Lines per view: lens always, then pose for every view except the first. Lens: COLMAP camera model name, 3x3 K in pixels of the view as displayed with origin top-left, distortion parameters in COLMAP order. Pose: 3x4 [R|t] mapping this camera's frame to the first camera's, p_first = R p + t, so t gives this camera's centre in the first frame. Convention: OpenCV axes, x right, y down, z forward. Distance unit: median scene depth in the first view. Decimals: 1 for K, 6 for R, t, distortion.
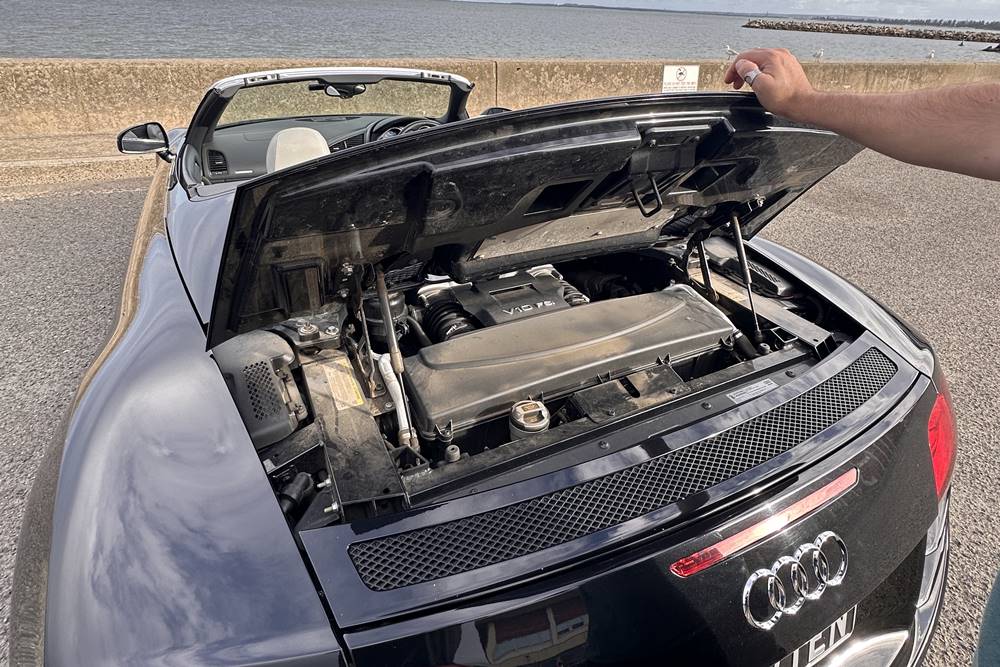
lens RADIAL K [[509.7, 0, 500.0], [0, 509.7, 333.5], [0, 0, 1]] dist [-0.000181, 0.000078]
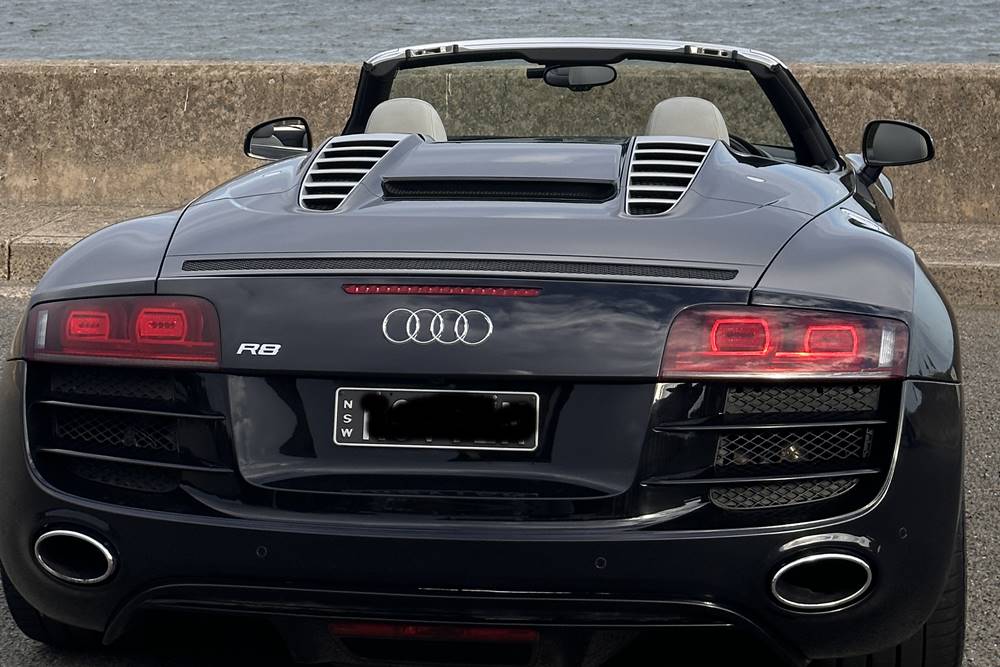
lens RADIAL K [[1666.7, 0, 500.0], [0, 1666.7, 333.5], [0, 0, 1]] dist [0.409699, 0.011281]
pose [[0.858758, 0.079825, -0.506125, 0.311267], [-0.247481, 0.929548, -0.273303, 0.175740], [0.448651, 0.359957, 0.818012, -0.262977]]
